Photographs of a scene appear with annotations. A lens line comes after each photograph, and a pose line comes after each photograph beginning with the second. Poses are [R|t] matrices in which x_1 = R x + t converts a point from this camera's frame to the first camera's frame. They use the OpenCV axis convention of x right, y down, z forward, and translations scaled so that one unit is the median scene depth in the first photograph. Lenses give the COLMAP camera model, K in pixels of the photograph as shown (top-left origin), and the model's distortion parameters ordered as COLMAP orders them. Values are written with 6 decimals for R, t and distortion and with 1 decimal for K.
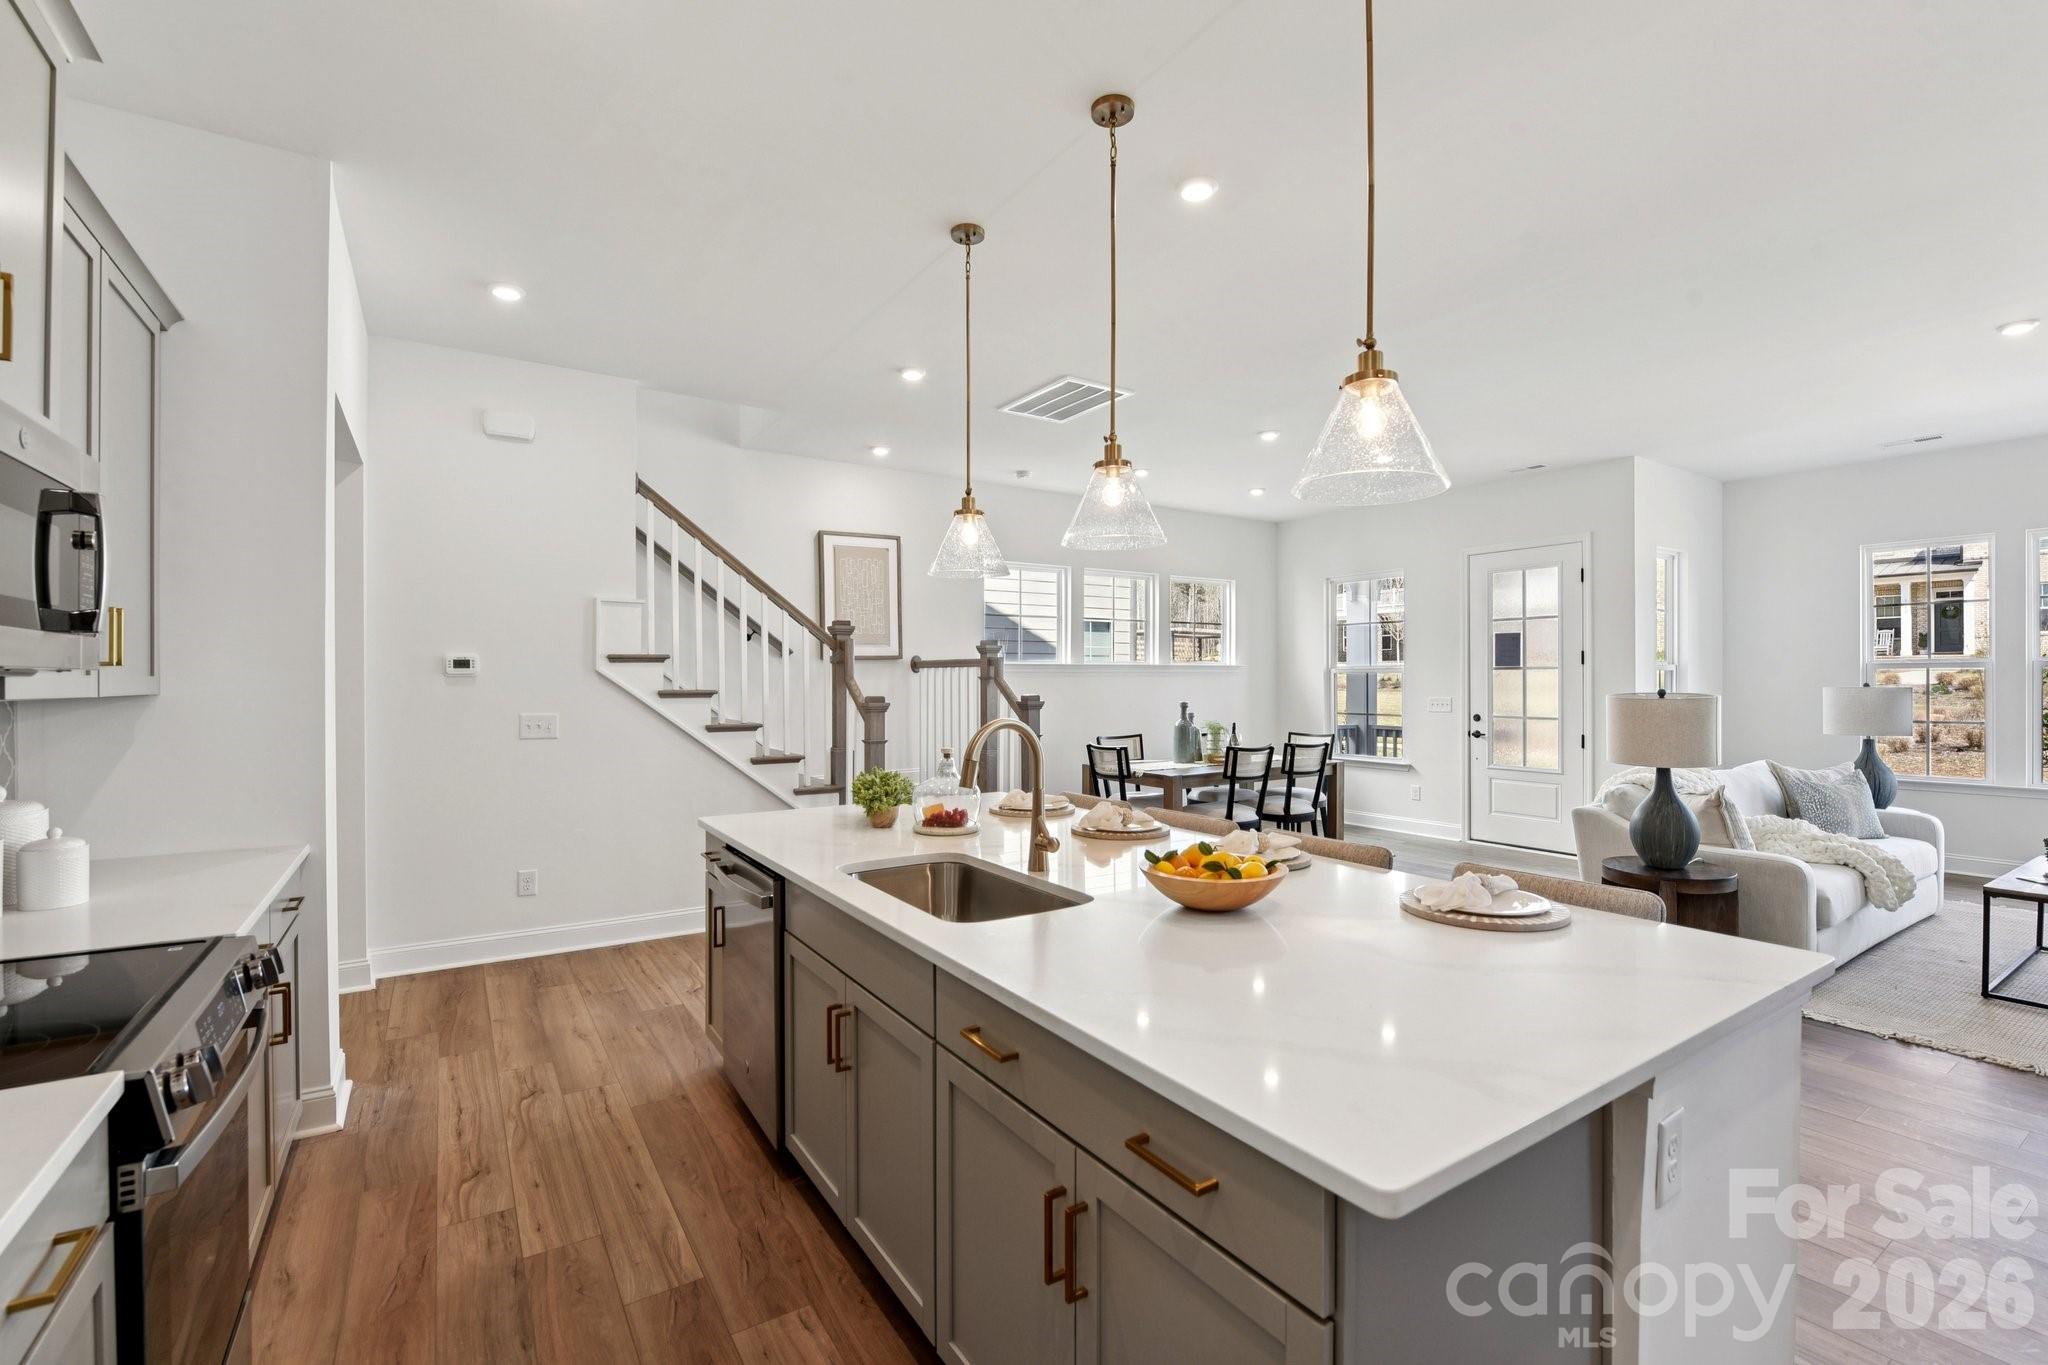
lens RADIAL K [[889.4, 0, 1024.0], [0, 889.4, 682.5], [0, 0, 1]] dist [-0.018918, 0.000276]
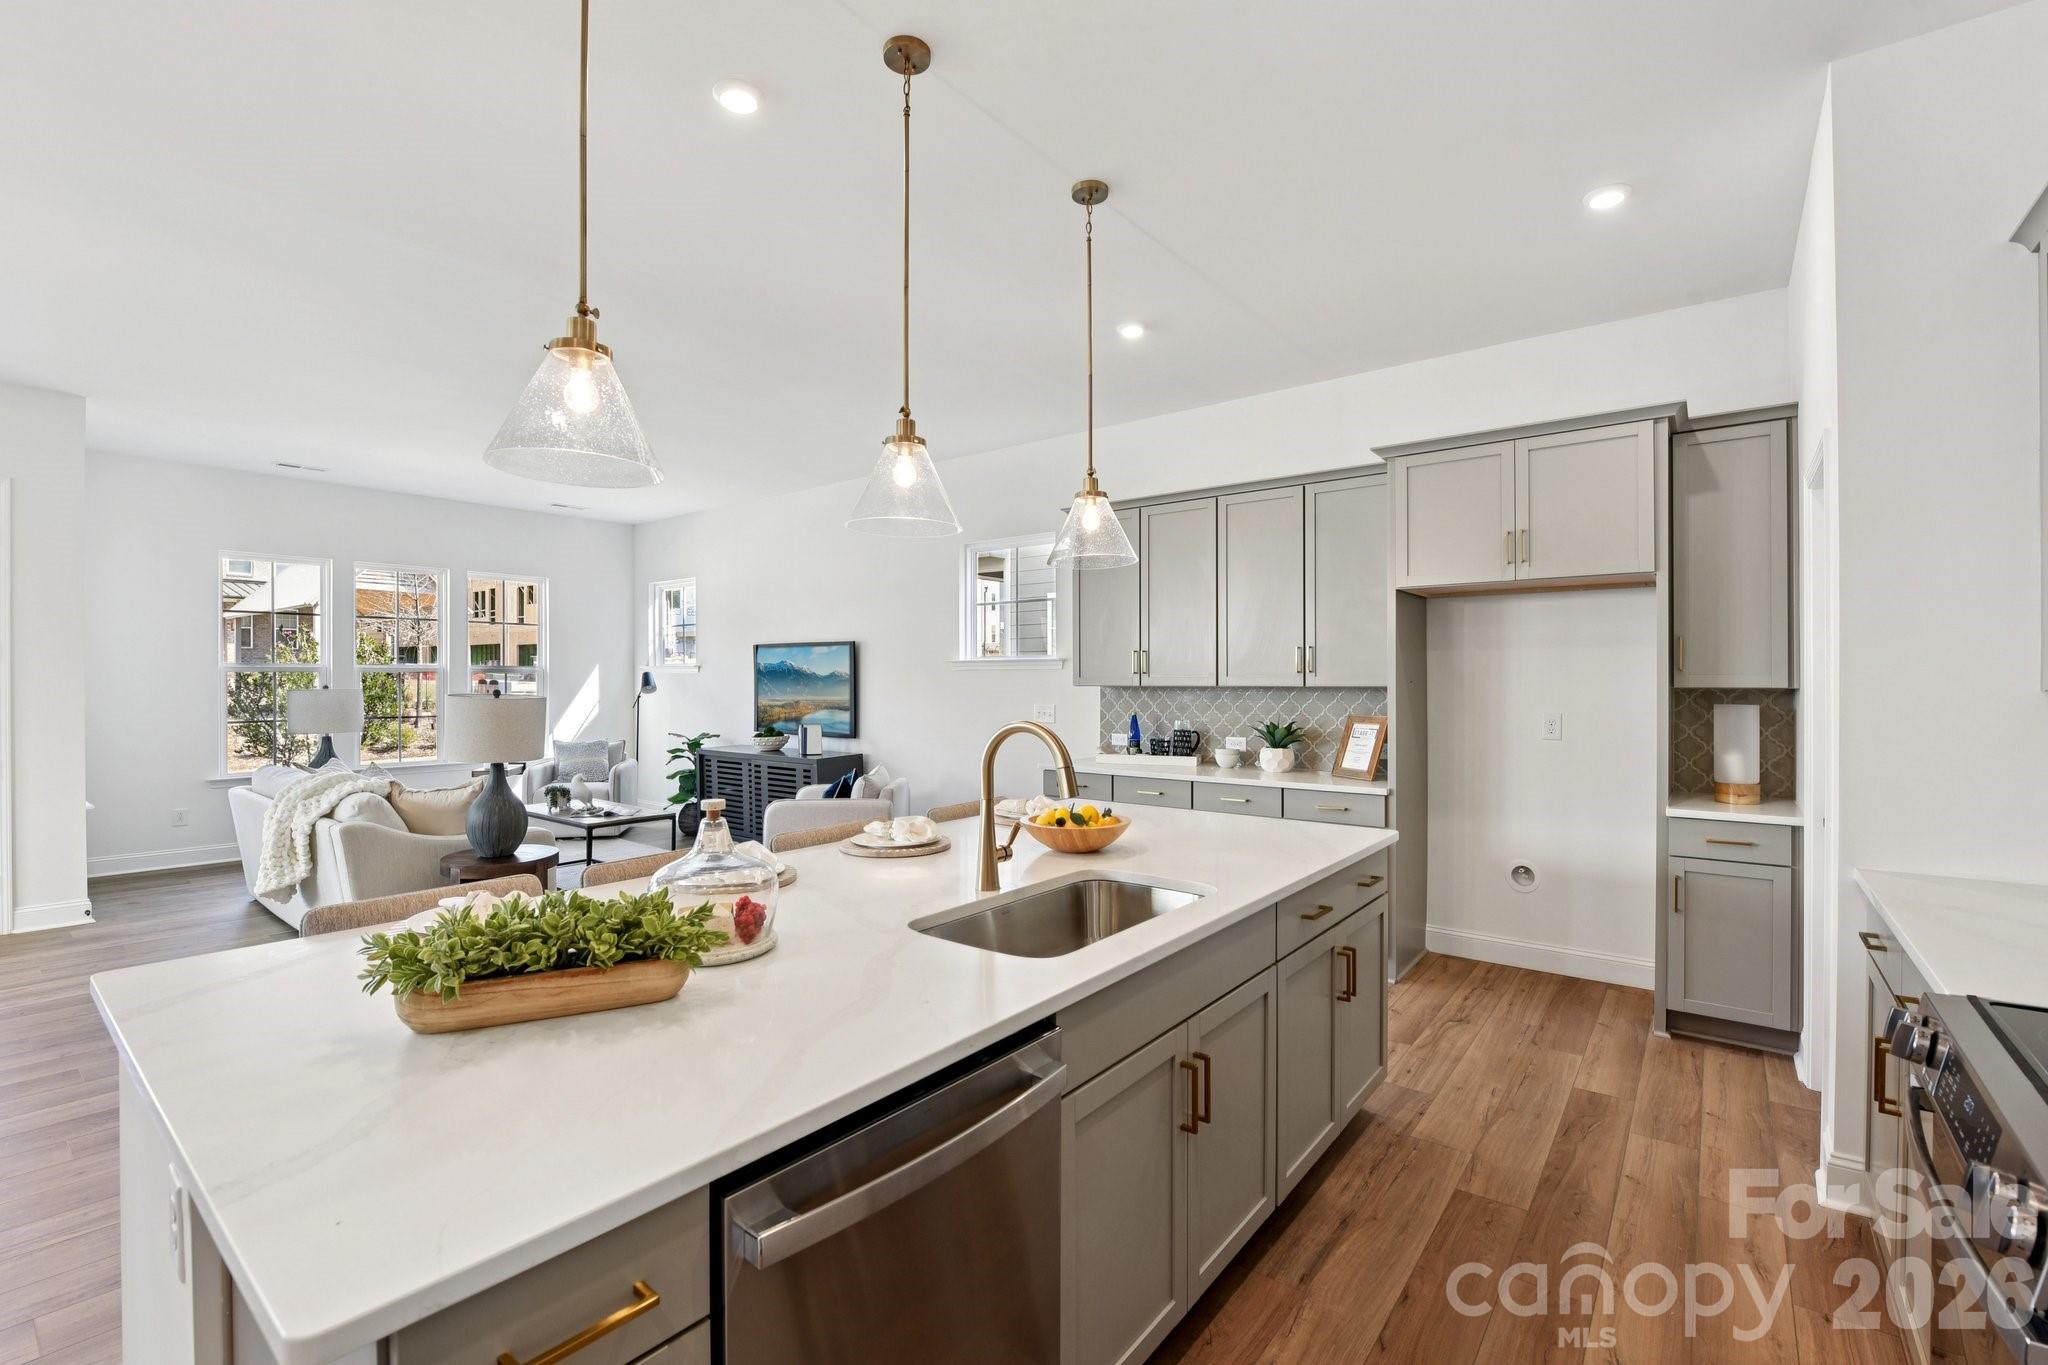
lens RADIAL K [[889.4, 0, 1024.0], [0, 889.4, 682.5], [0, 0, 1]] dist [-0.018918, 0.000276]
pose [[-0.320174, 0.000546, 0.947359, -0.307809], [0.006126, 0.999980, 0.001494, 0.000778], [-0.947339, 0.006282, -0.320171, 0.454810]]
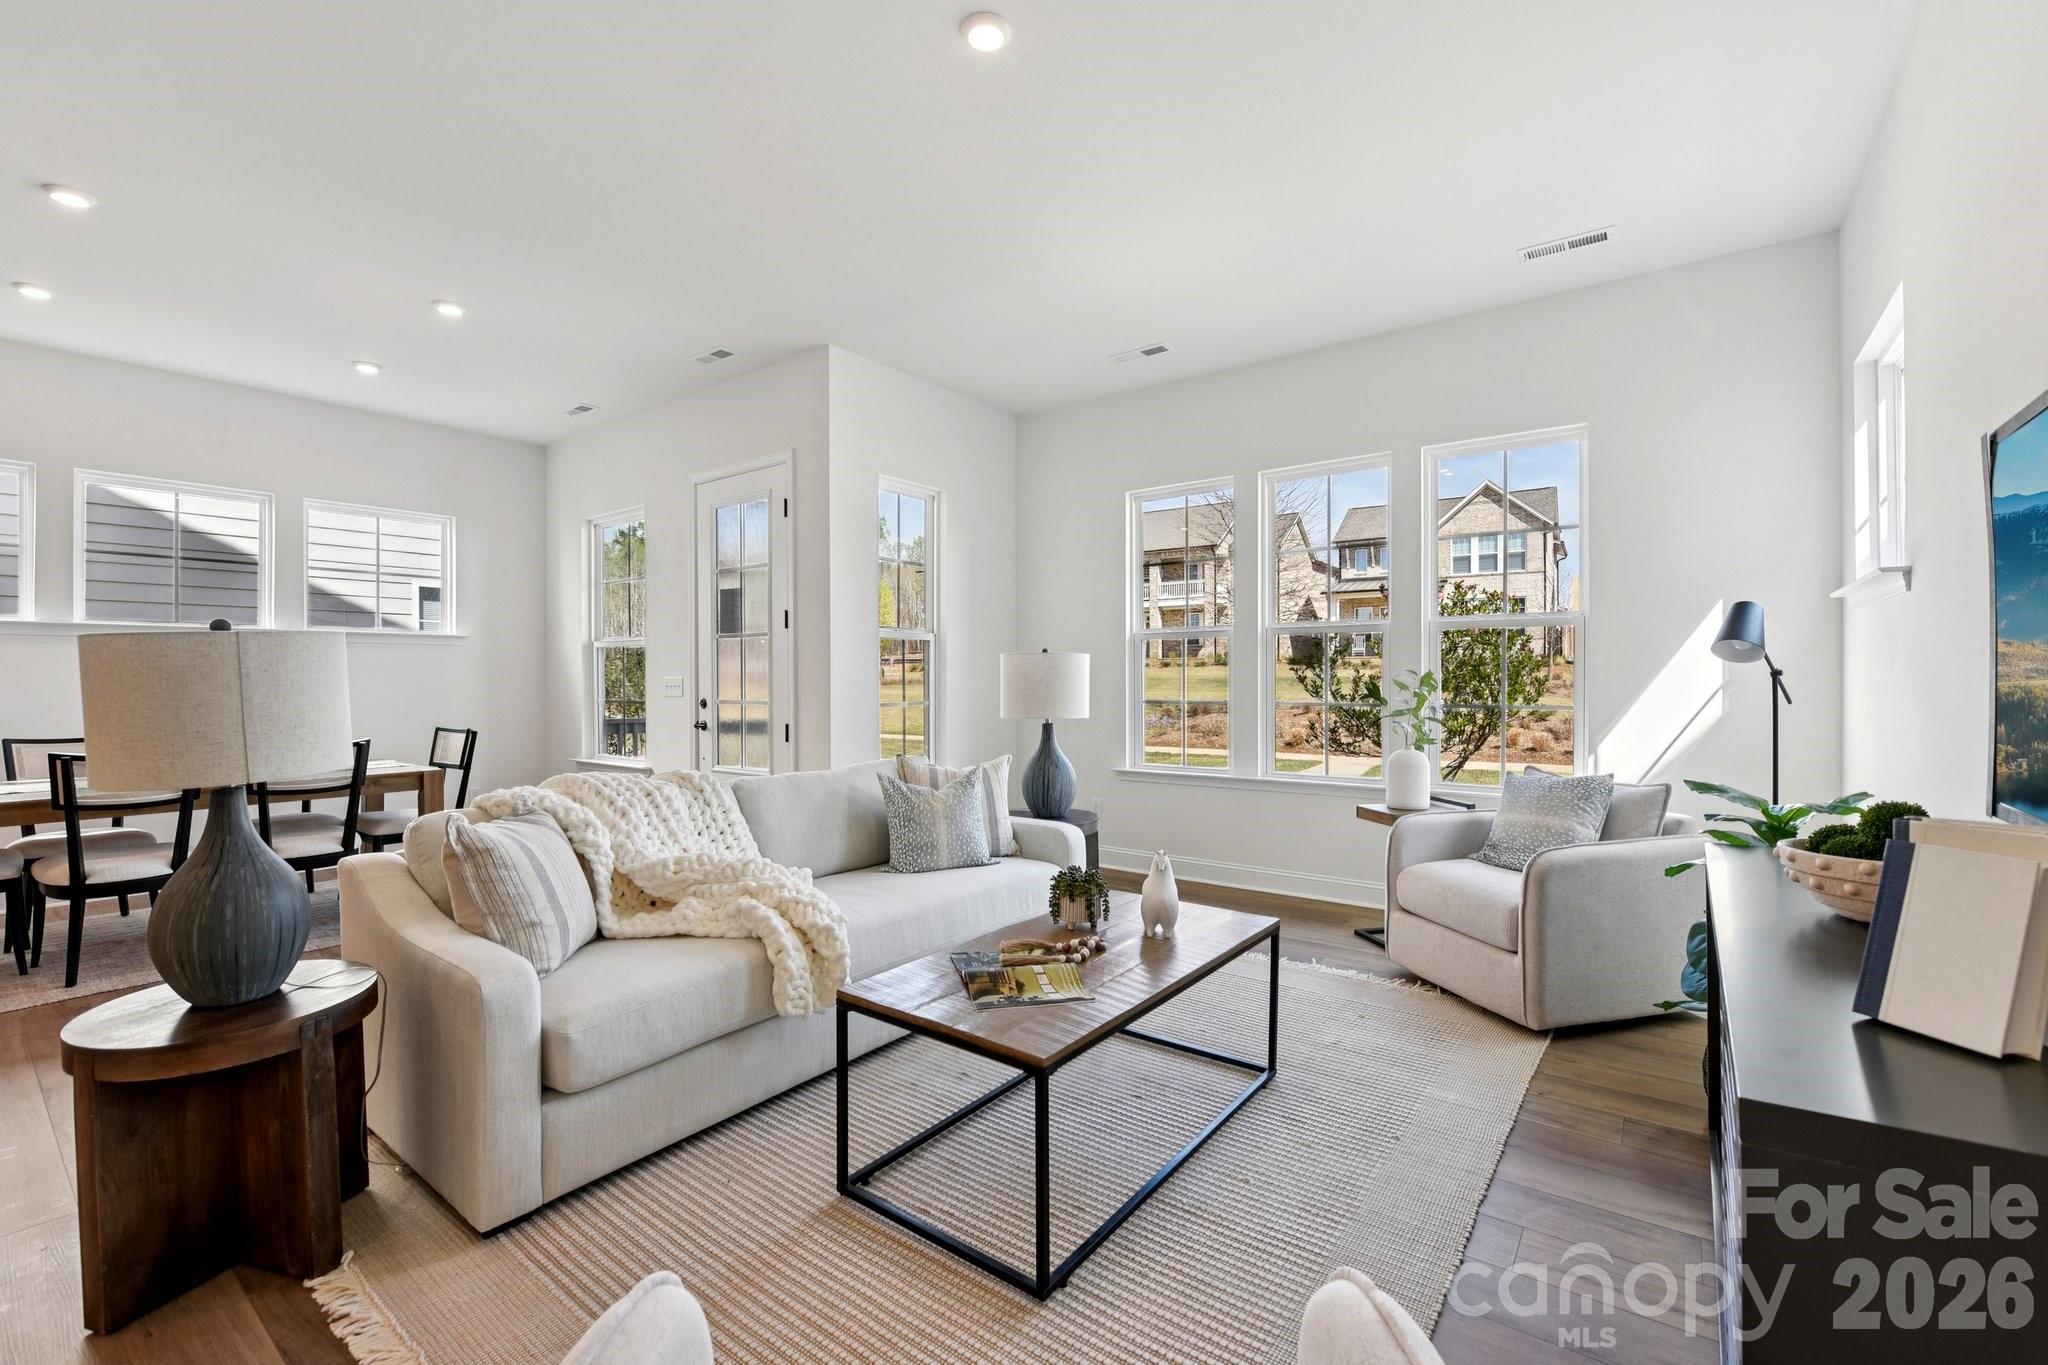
lens RADIAL K [[861.6, 0, 1024.0], [0, 861.6, 682.5], [0, 0, 1]] dist [-0.001777, -0.000355]
pose [[0.943009, -0.000119, 0.332768, 0.606274], [0.000348, 1.000000, -0.000628, 0.026377], [-0.332768, 0.000708, 0.943008, 0.263862]]
